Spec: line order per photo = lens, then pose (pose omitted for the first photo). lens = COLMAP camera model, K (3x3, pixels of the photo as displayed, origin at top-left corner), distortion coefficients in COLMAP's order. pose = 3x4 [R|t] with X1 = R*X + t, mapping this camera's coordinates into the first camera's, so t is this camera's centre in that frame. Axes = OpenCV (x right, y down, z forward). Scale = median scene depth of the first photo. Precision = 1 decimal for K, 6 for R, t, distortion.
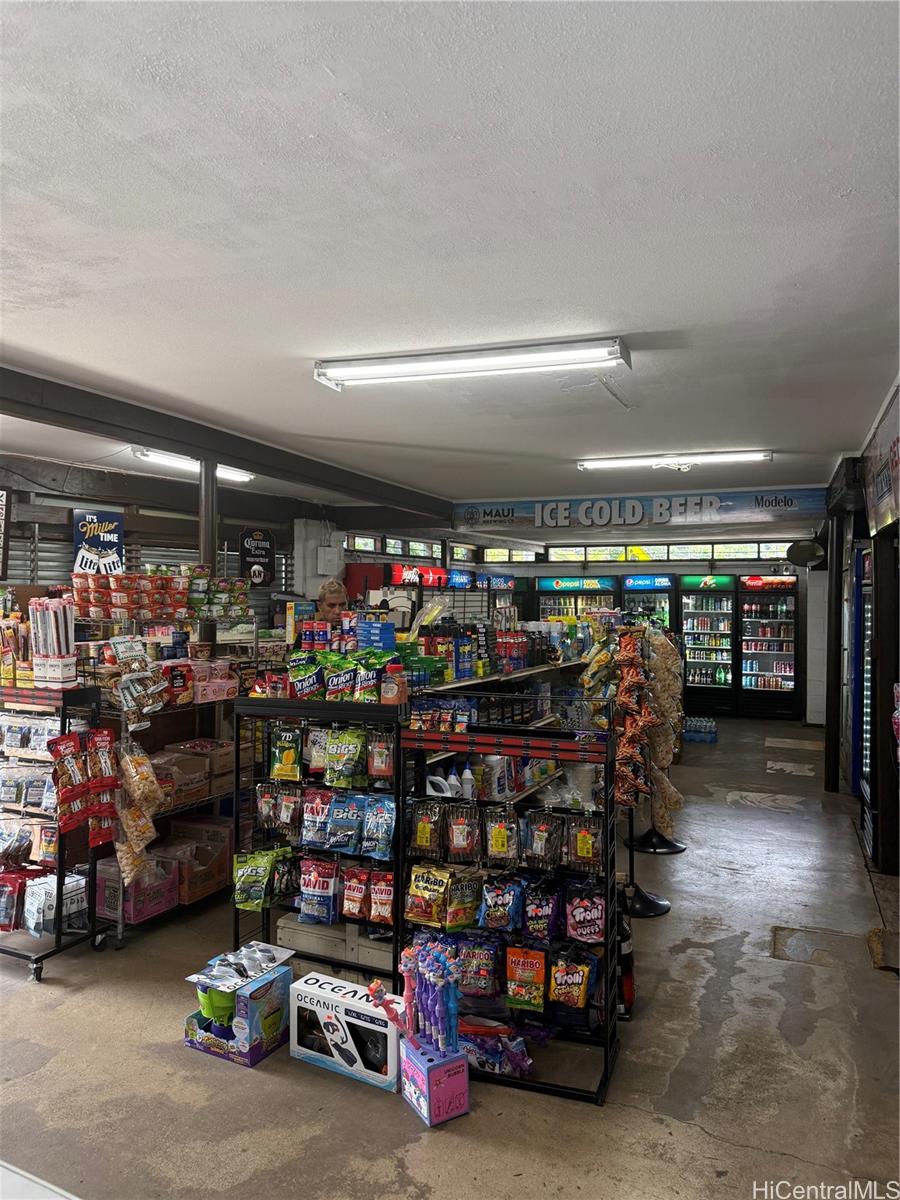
lens RADIAL K [[812.5, 0, 447.4], [0, 812.5, 589.2], [0, 0, 1]] dist [0.151304, -0.287001]
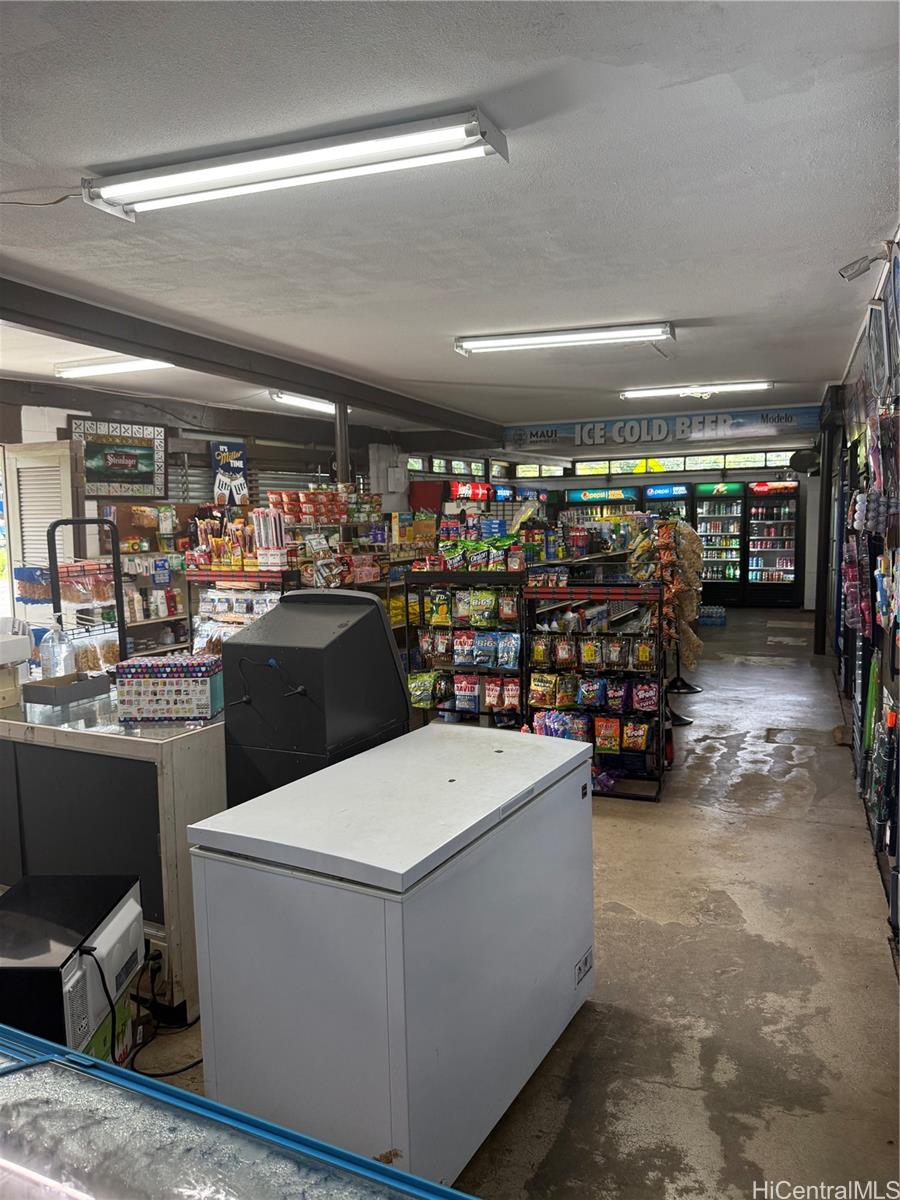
lens RADIAL K [[852.9, 0, 449.3], [0, 852.9, 602.9], [0, 0, 1]] dist [0.137734, -0.178894]
pose [[0.999629, -0.026578, 0.006028, -0.134079], [0.025762, 0.993695, 0.109114, 0.014834], [-0.008890, -0.108918, 0.994011, -0.391081]]
